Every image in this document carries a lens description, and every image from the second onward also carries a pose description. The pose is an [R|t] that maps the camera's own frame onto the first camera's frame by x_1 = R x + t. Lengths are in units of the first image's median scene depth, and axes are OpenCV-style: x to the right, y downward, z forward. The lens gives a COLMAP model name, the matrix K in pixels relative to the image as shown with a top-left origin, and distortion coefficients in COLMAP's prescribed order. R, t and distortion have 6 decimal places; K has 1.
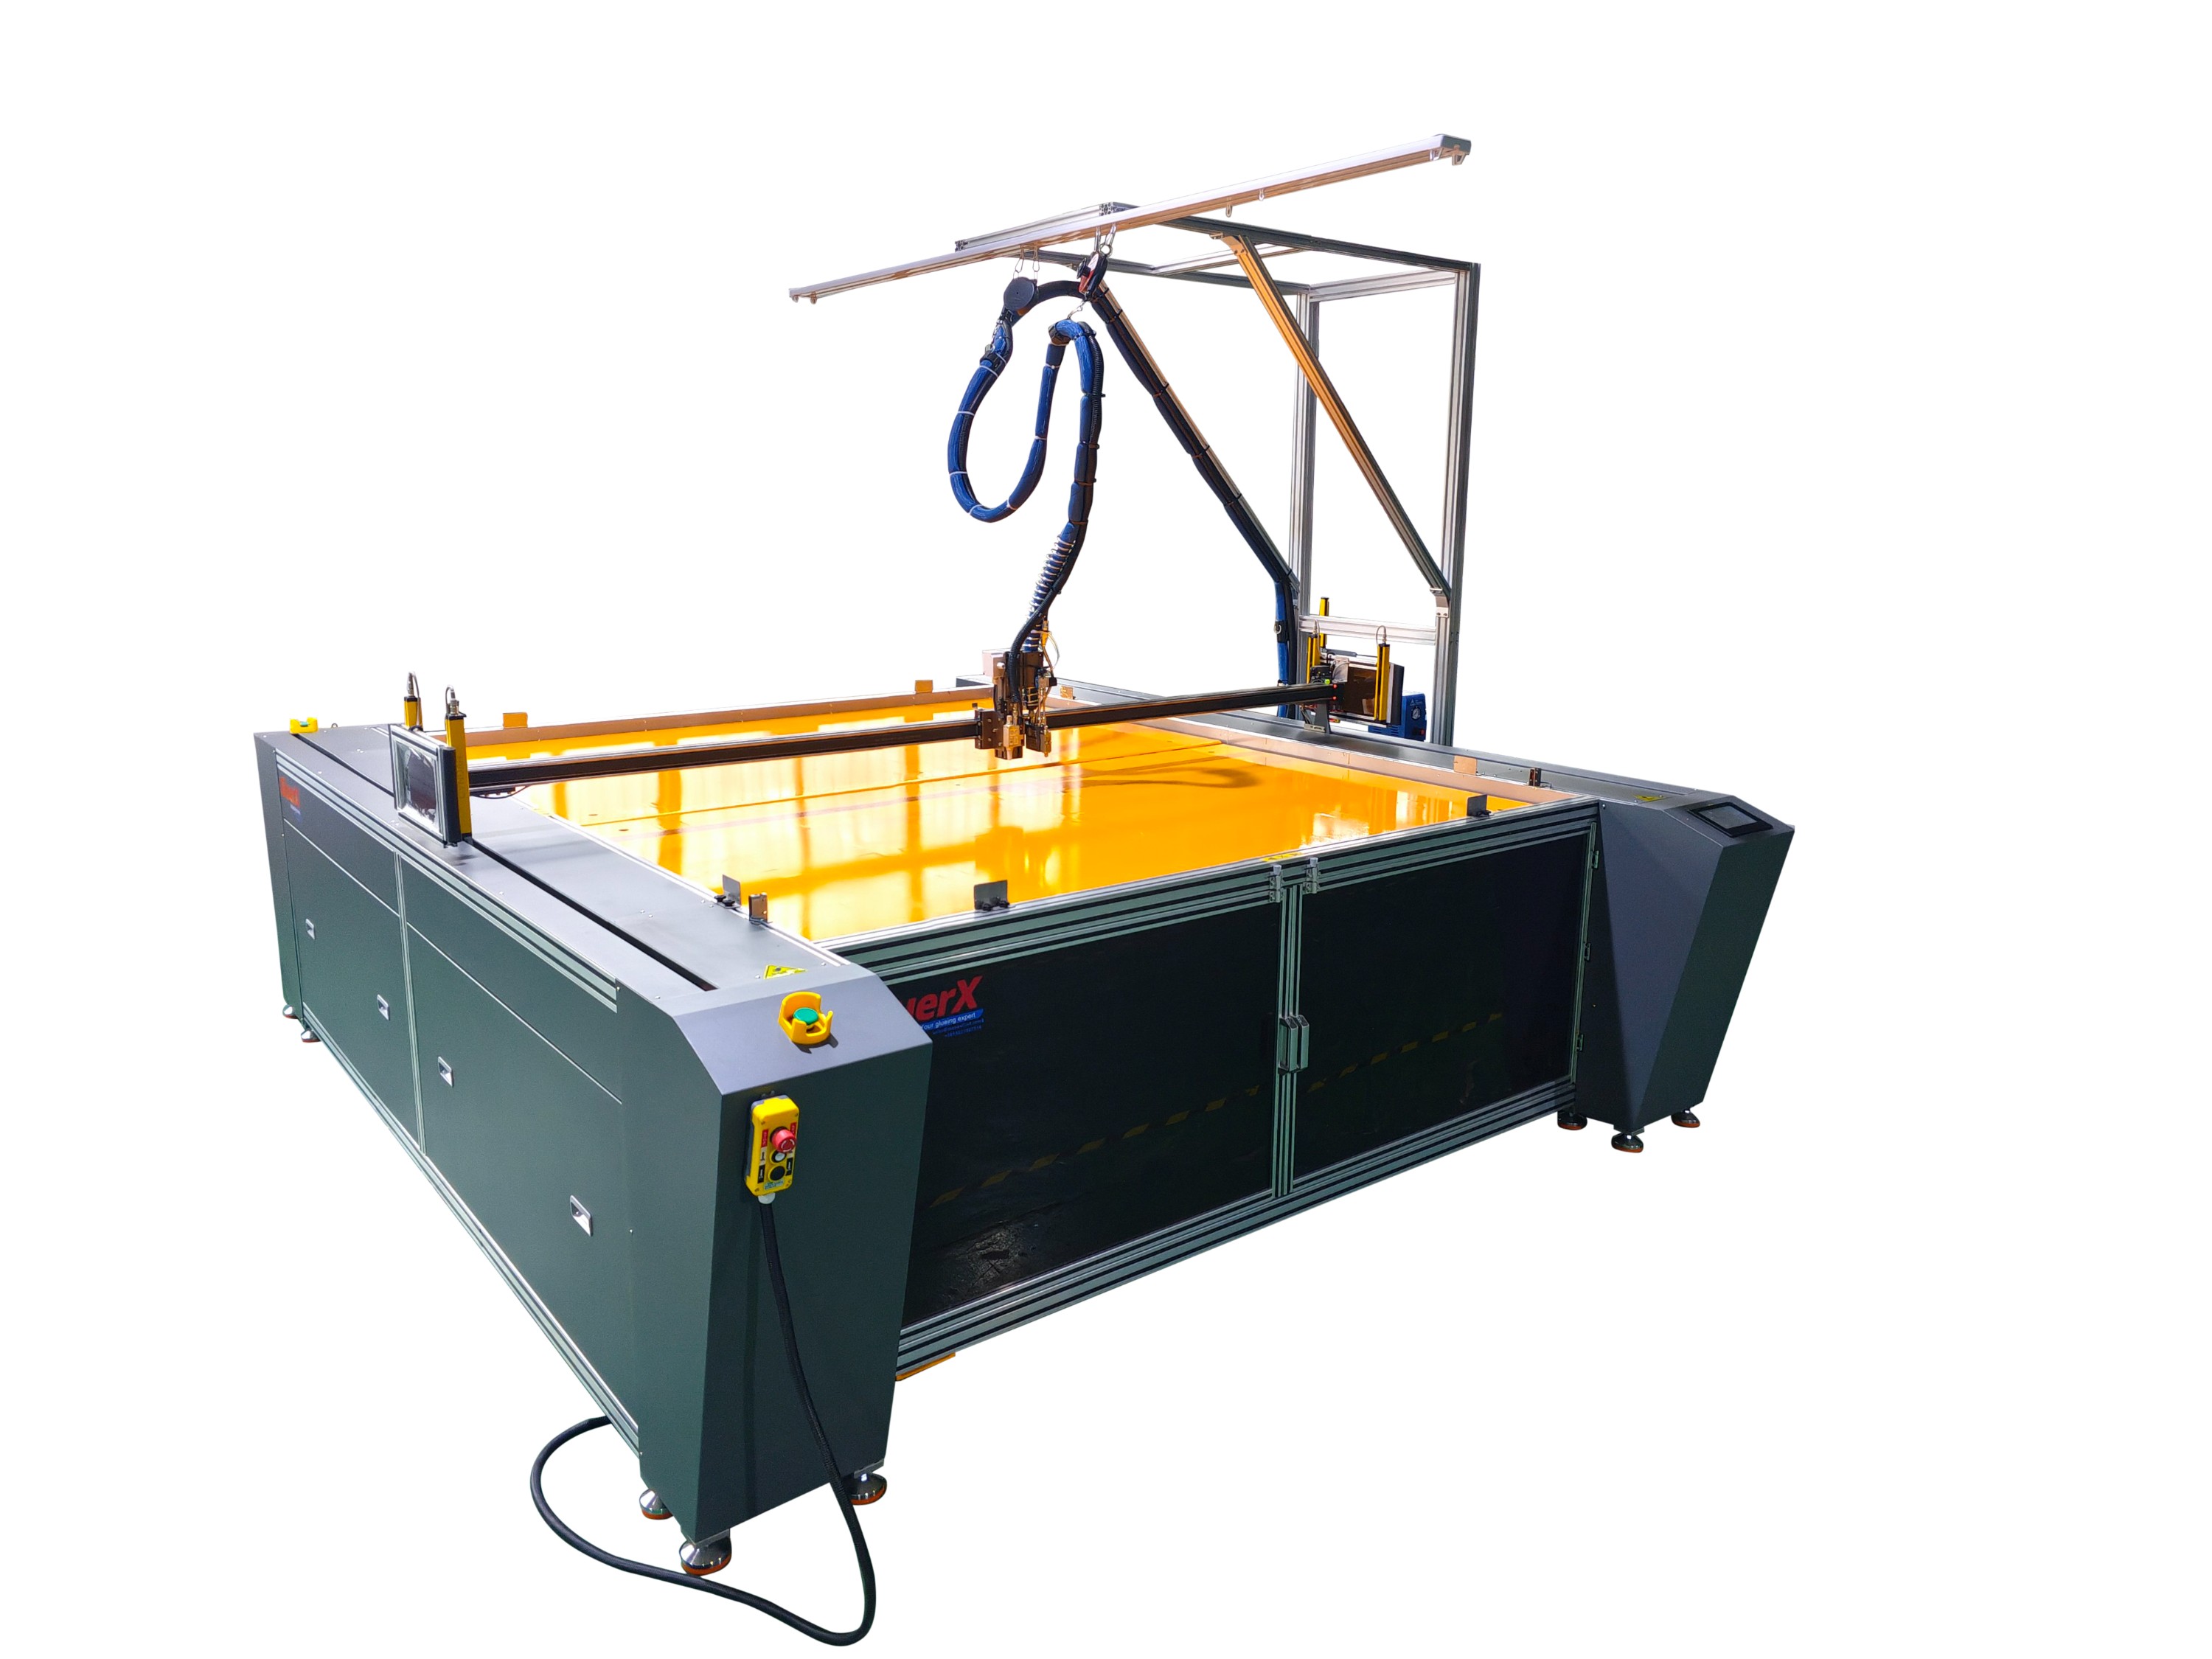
lens RADIAL K [[1484.4, 0, 1109.2], [0, 1484.4, 796.2], [0, 0, 1]] dist [0.055671, 0.000689]
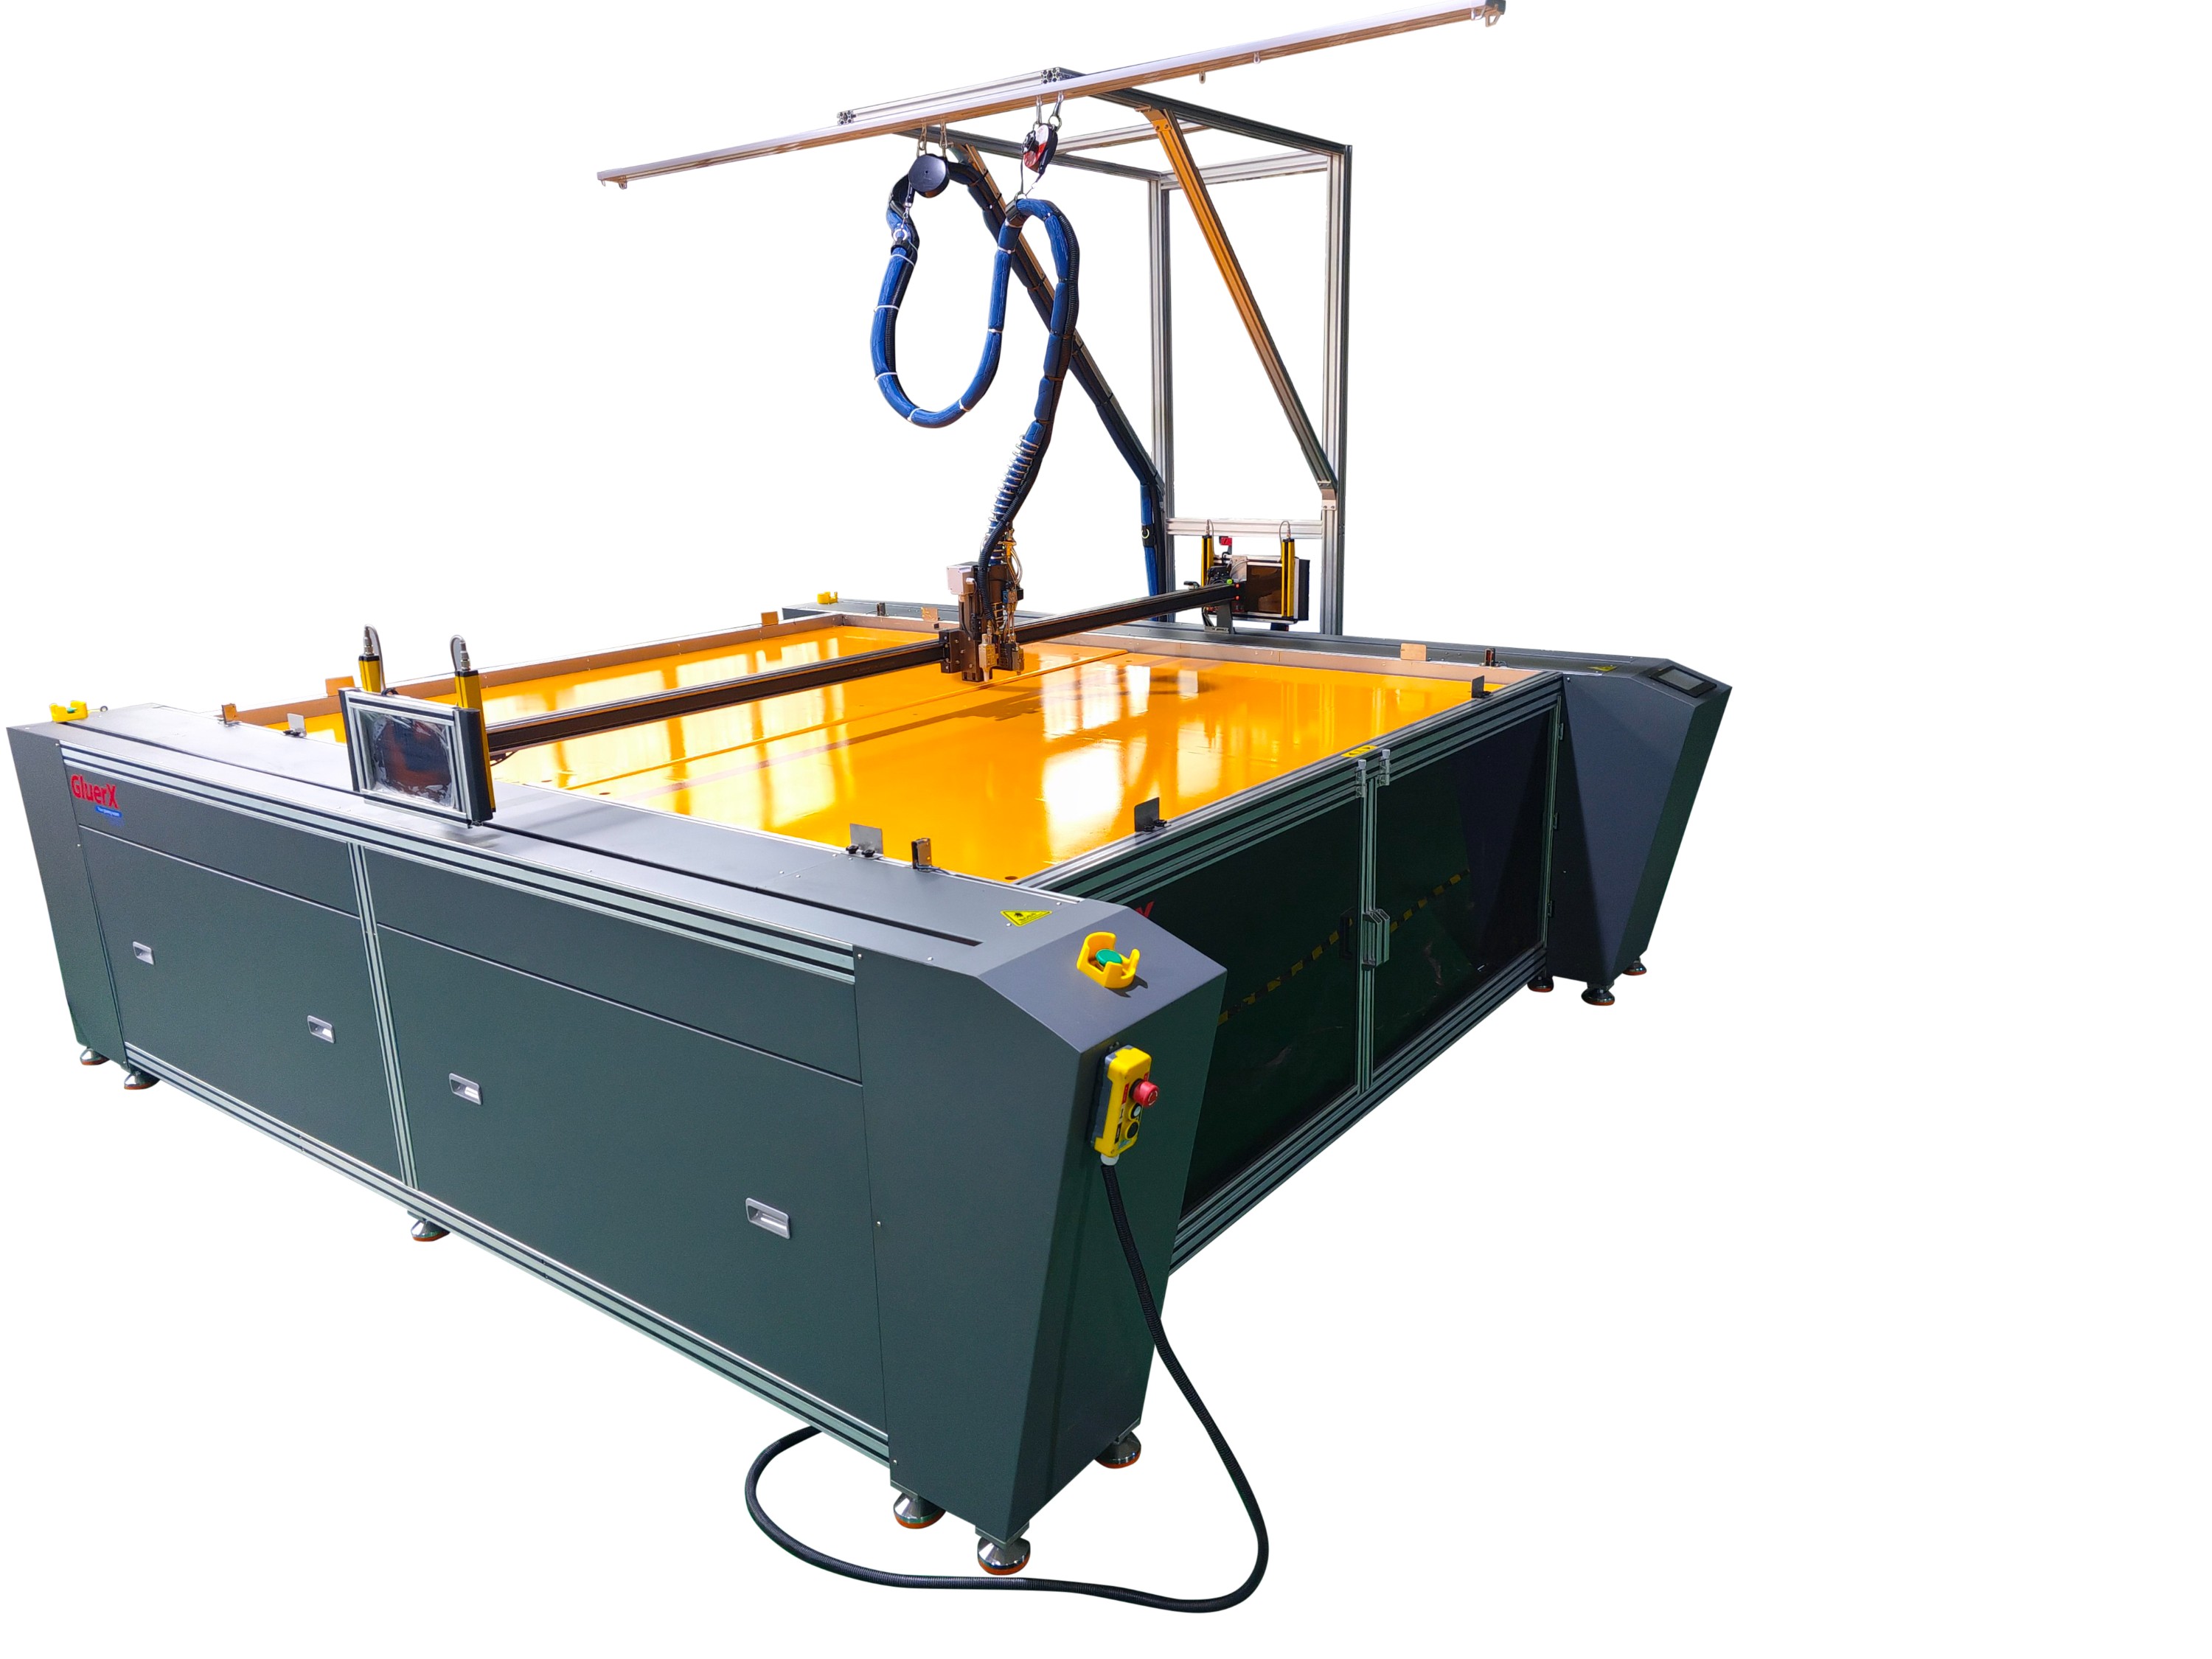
lens RADIAL K [[1483.8, 0, 1103.4], [0, 1483.8, 803.4], [0, 0, 1]] dist [0.054594, 0.000497]
pose [[0.965278, -0.099361, 0.241589, -0.236045], [0.085779, 0.994117, 0.066131, -0.003893], [-0.246738, -0.043112, 0.968123, 0.072423]]
